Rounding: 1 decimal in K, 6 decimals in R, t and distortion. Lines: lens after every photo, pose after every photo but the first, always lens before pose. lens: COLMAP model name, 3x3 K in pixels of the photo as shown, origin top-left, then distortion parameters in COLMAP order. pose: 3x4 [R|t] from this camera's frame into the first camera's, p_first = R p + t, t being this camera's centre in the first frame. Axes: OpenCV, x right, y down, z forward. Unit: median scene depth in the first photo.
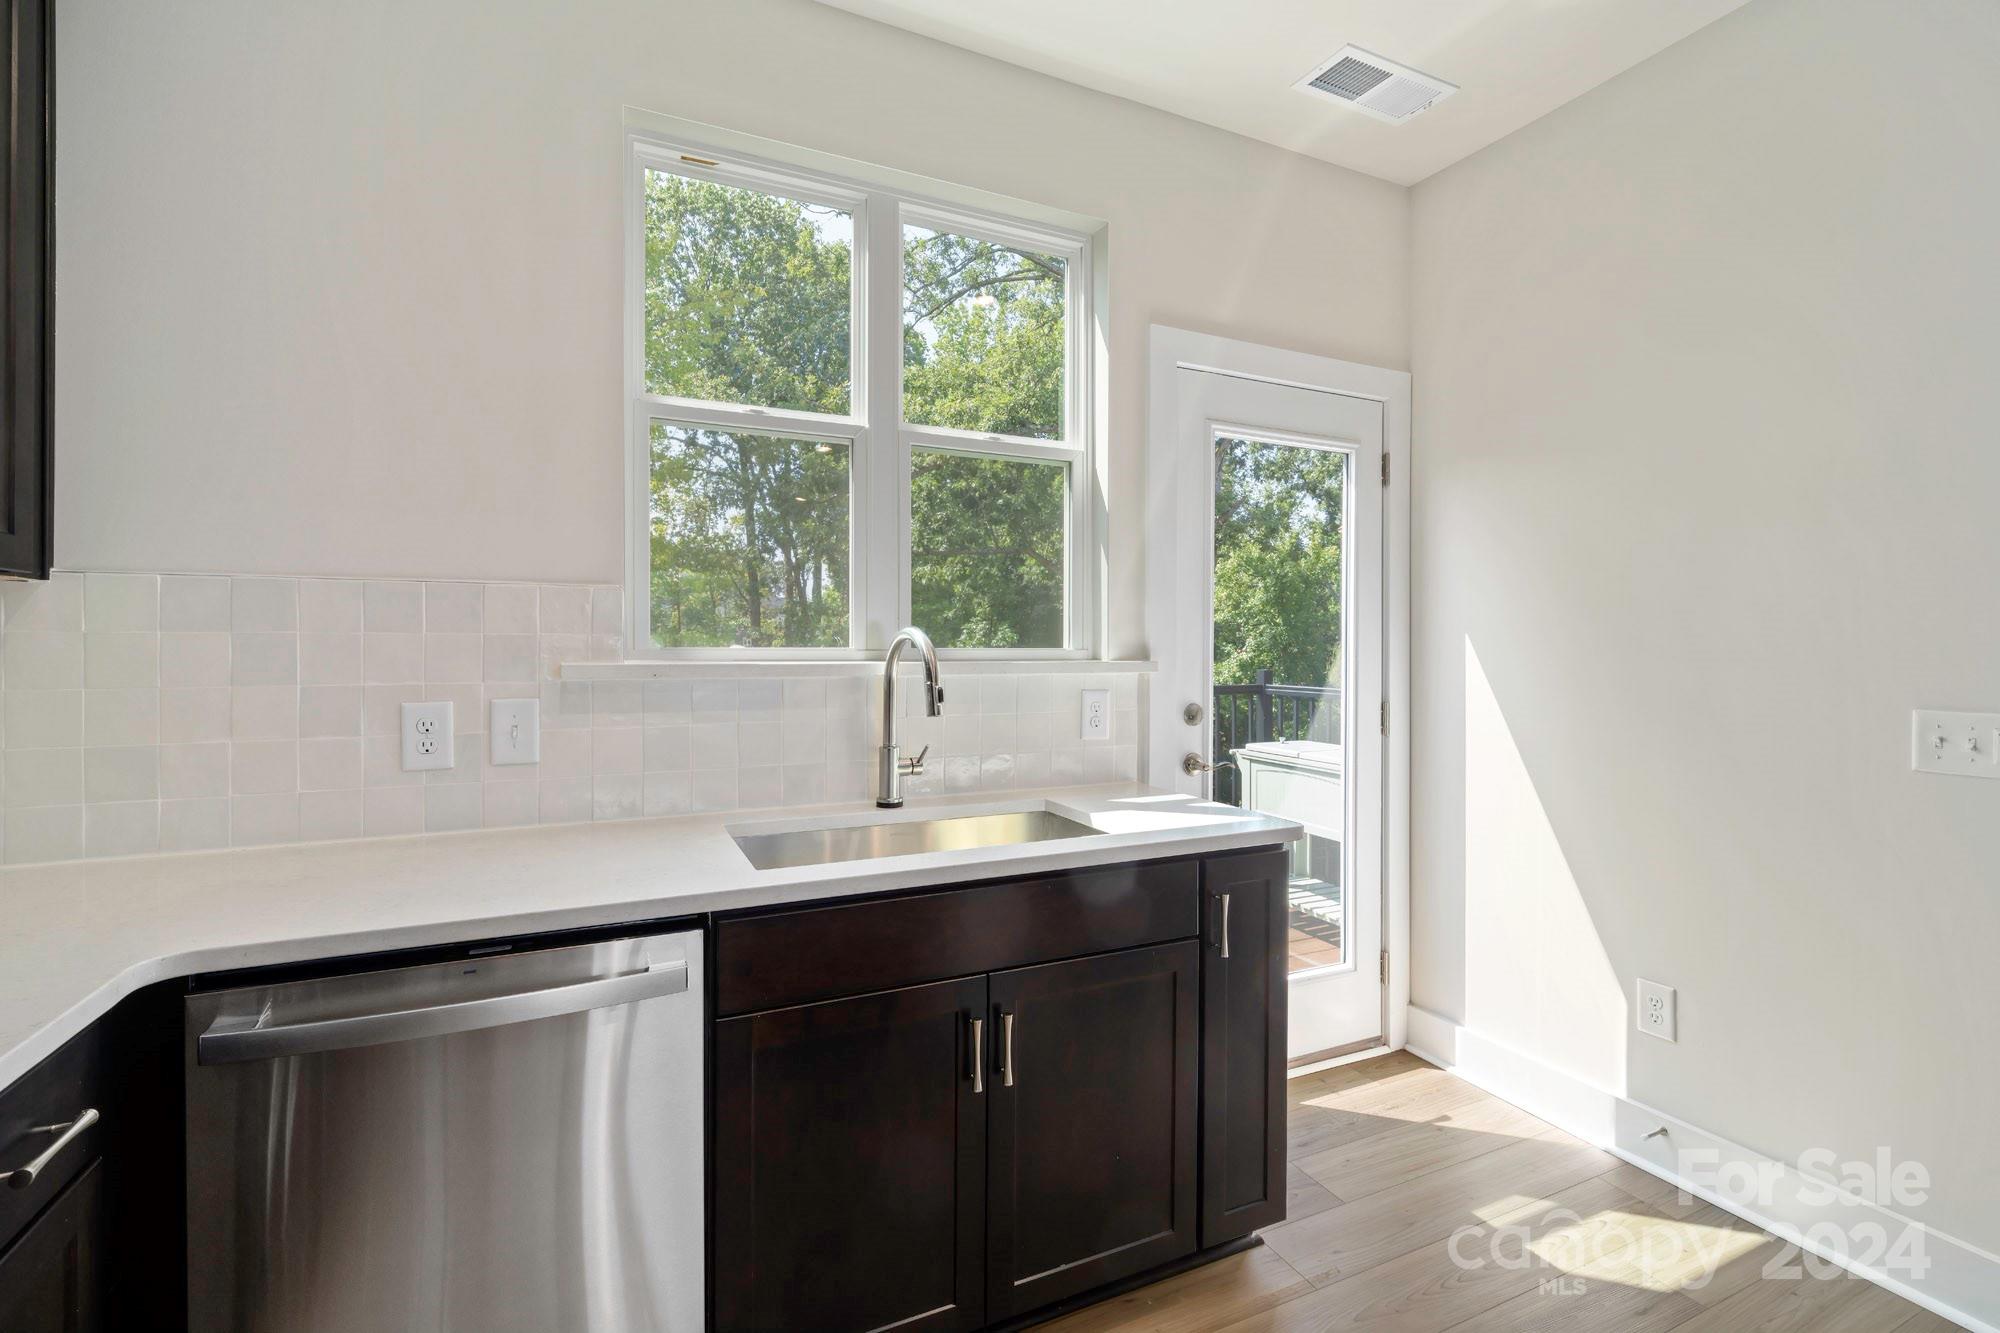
lens RADIAL K [[881.1, 0, 989.7], [0, 881.1, 654.0], [0, 0, 1]] dist [-0.005014, 0.000166]
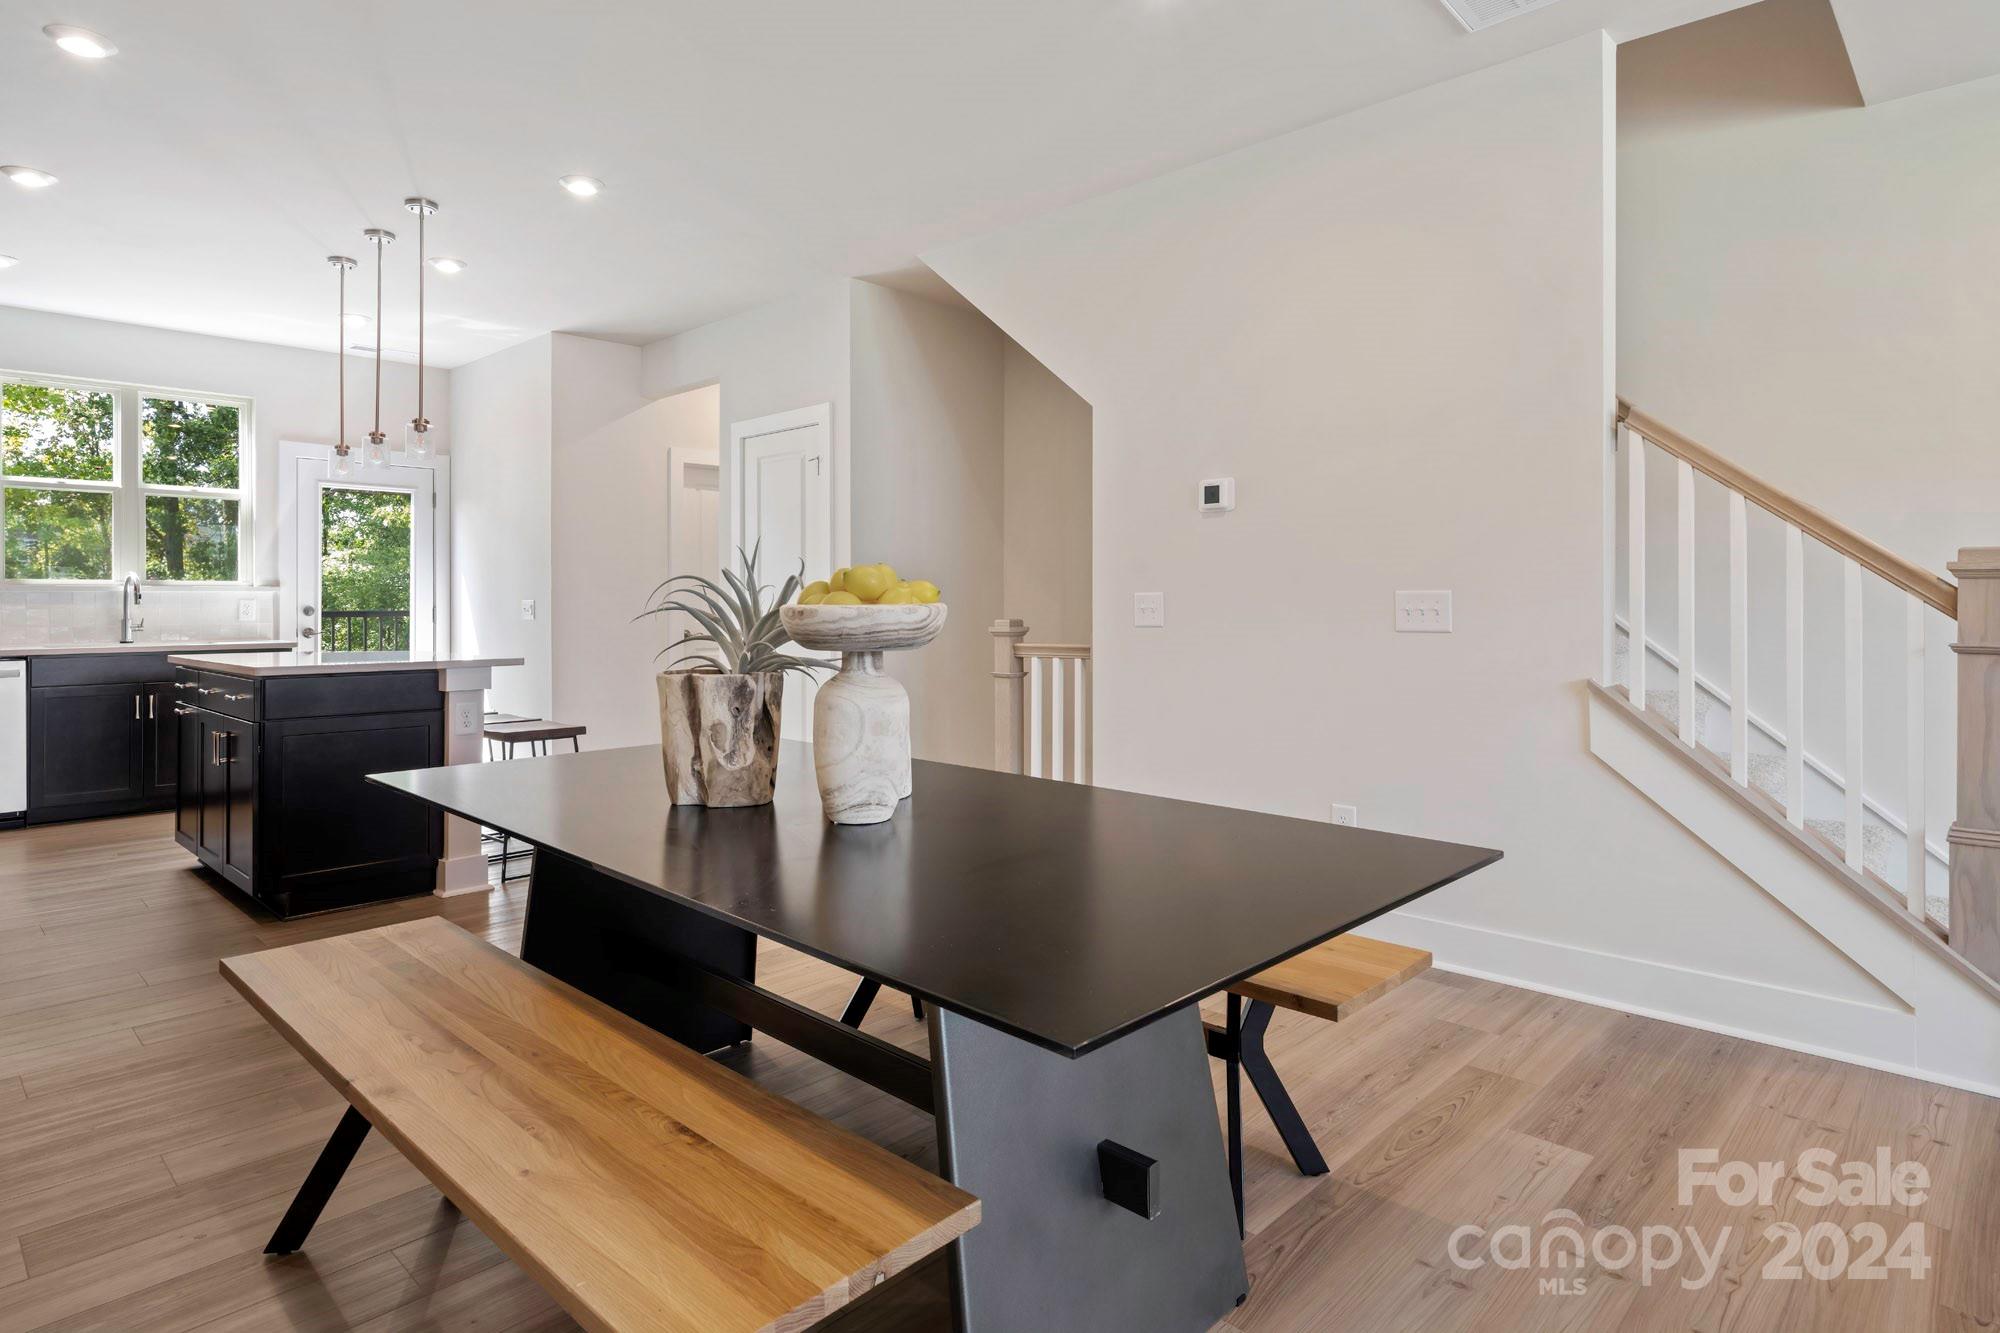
lens RADIAL K [[1066.2, 0, 1014.1], [0, 1066.2, 597.4], [0, 0, 1]] dist [-0.018581, -0.000580]
pose [[0.920373, -0.005354, 0.391005, 0.874648], [0.009128, 0.999928, -0.007795, 0.075875], [-0.390935, 0.010744, 0.920356, -2.298333]]
